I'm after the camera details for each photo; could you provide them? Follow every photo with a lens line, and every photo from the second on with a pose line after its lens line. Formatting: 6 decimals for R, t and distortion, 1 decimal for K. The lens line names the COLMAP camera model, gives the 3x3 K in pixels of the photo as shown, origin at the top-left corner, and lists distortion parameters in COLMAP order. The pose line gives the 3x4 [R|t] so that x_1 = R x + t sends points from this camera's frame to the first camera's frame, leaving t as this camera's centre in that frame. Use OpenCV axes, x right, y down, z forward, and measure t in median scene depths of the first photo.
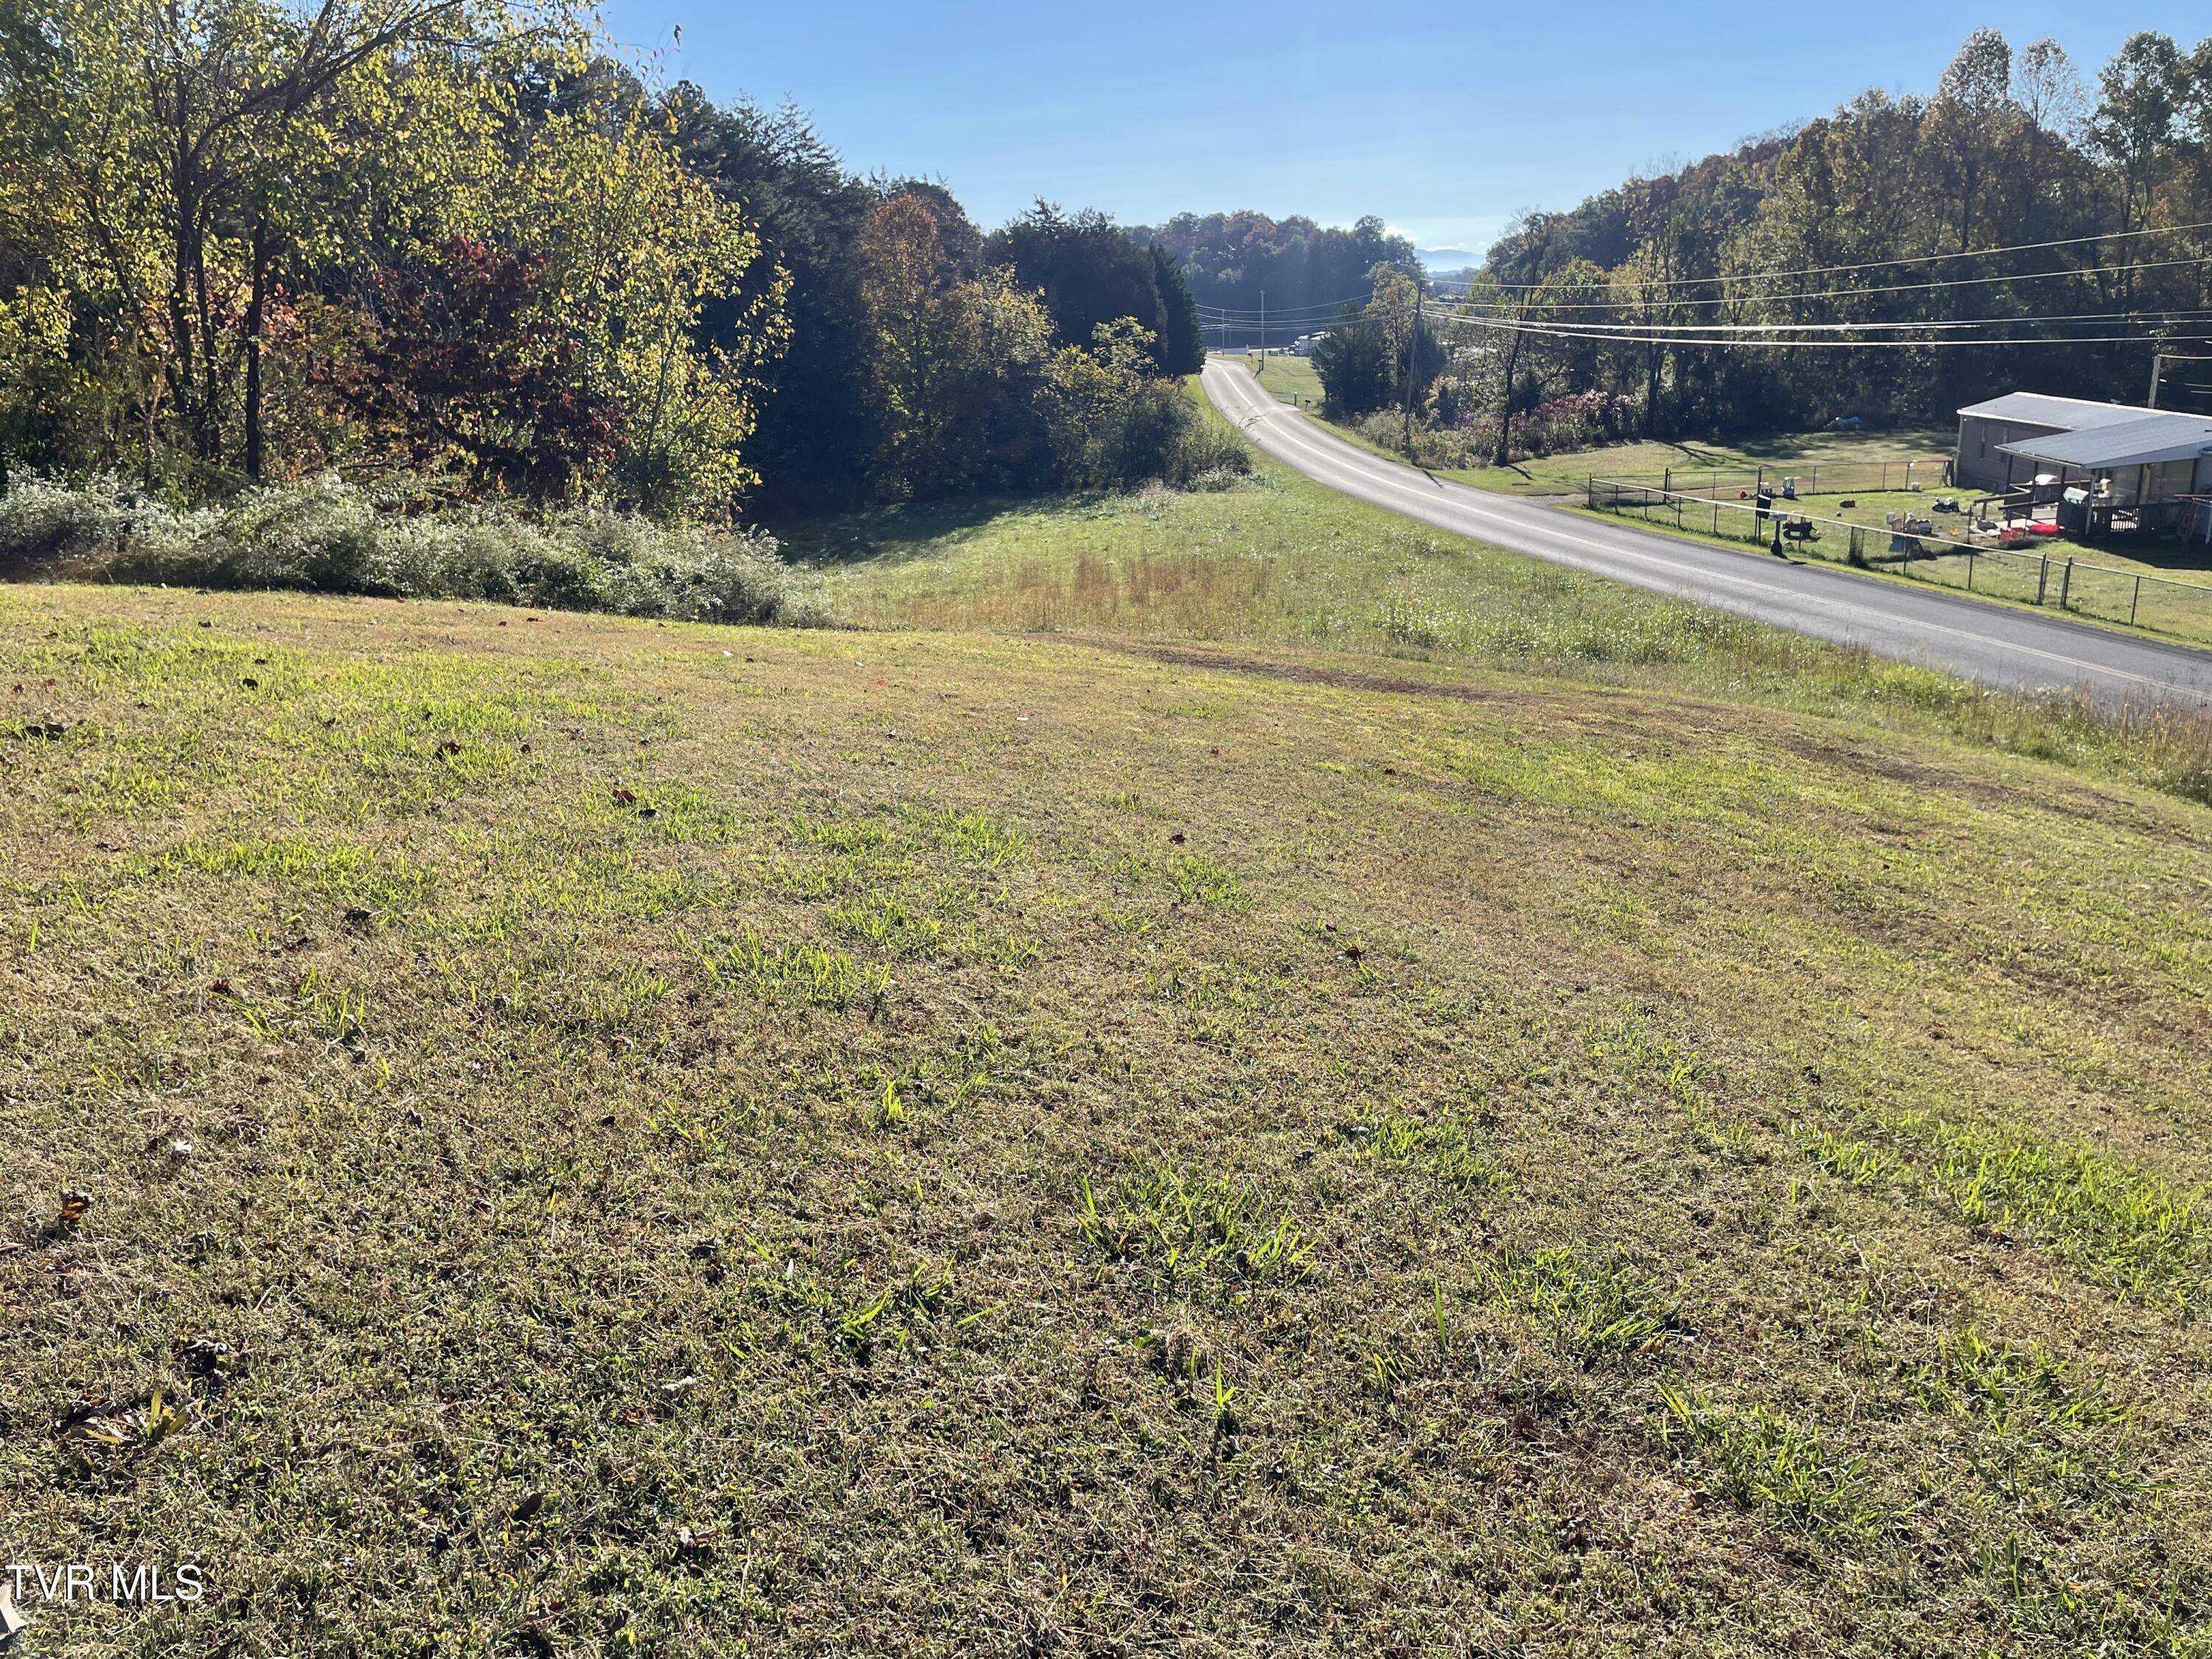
lens RADIAL K [[1661.1, 0, 1130.4], [0, 1661.1, 818.3], [0, 0, 1]] dist [0.097647, -0.117592]
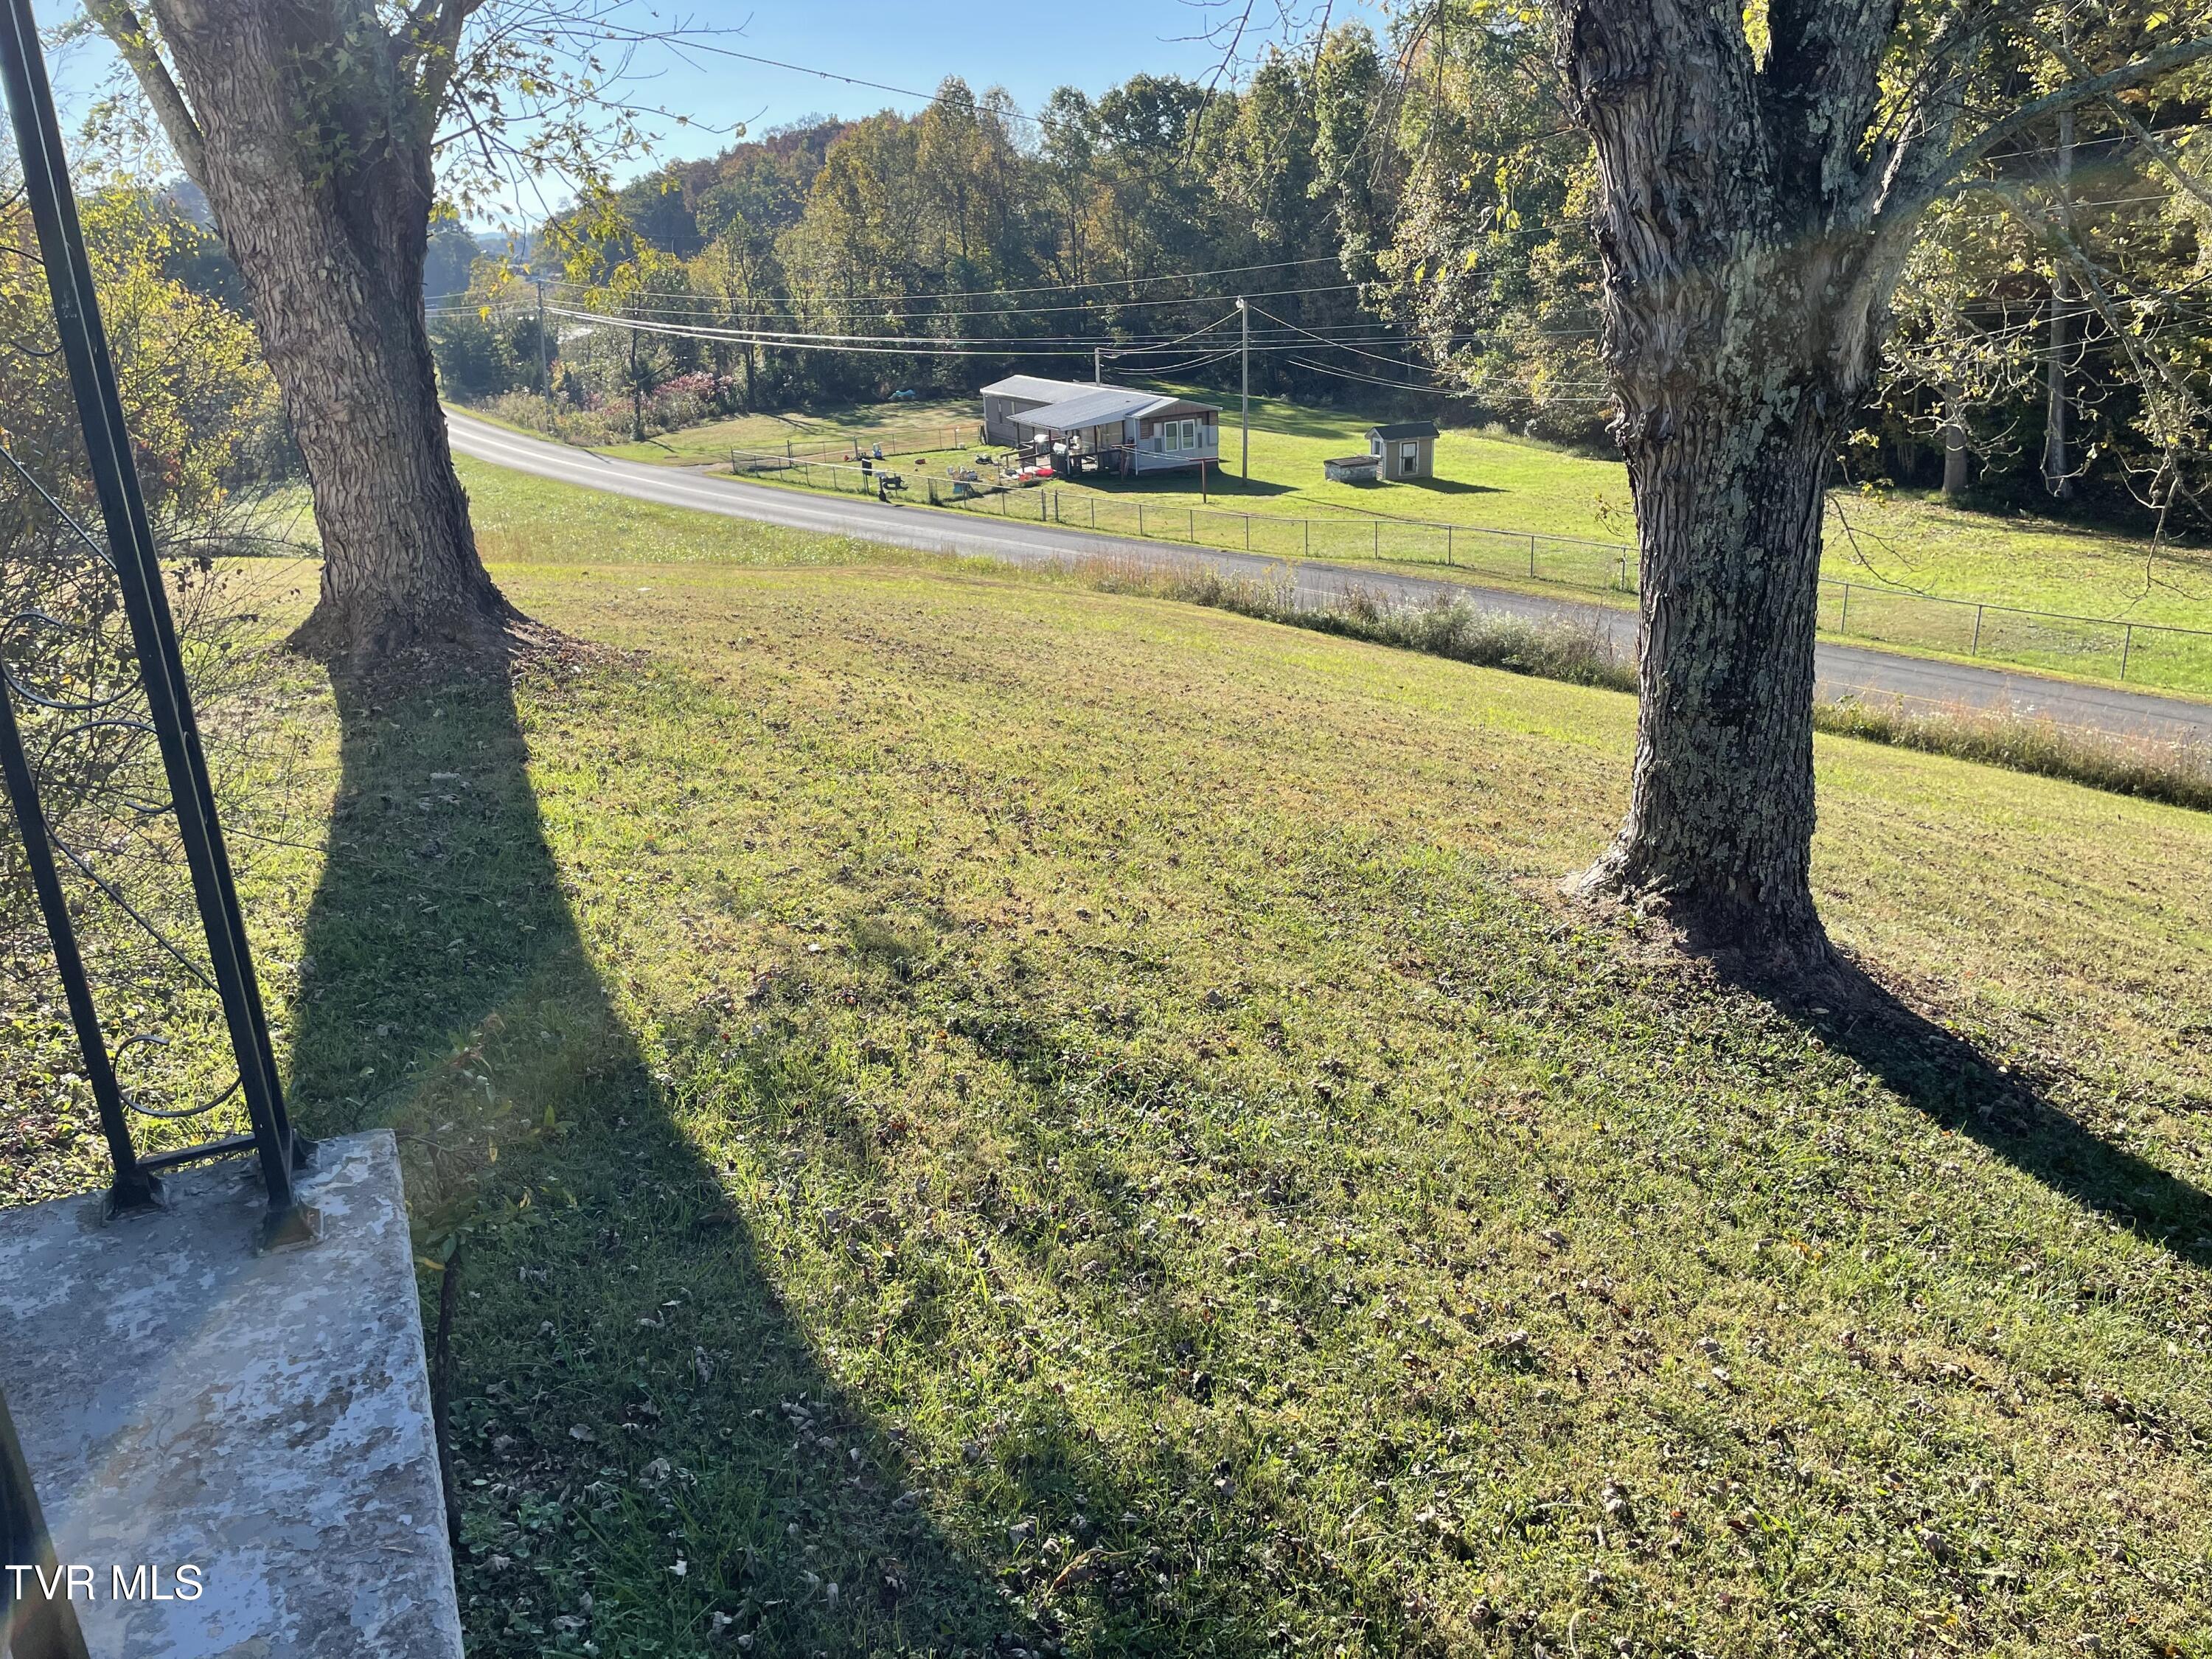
lens RADIAL K [[1661.1, 0, 1130.4], [0, 1661.1, 818.3], [0, 0, 1]] dist [0.097647, -0.117592]
pose [[0.863659, -0.164057, 0.476633, -0.117307], [0.153744, 0.986234, 0.060876, 0.041769], [-0.480059, 0.020704, 0.876992, -0.256476]]
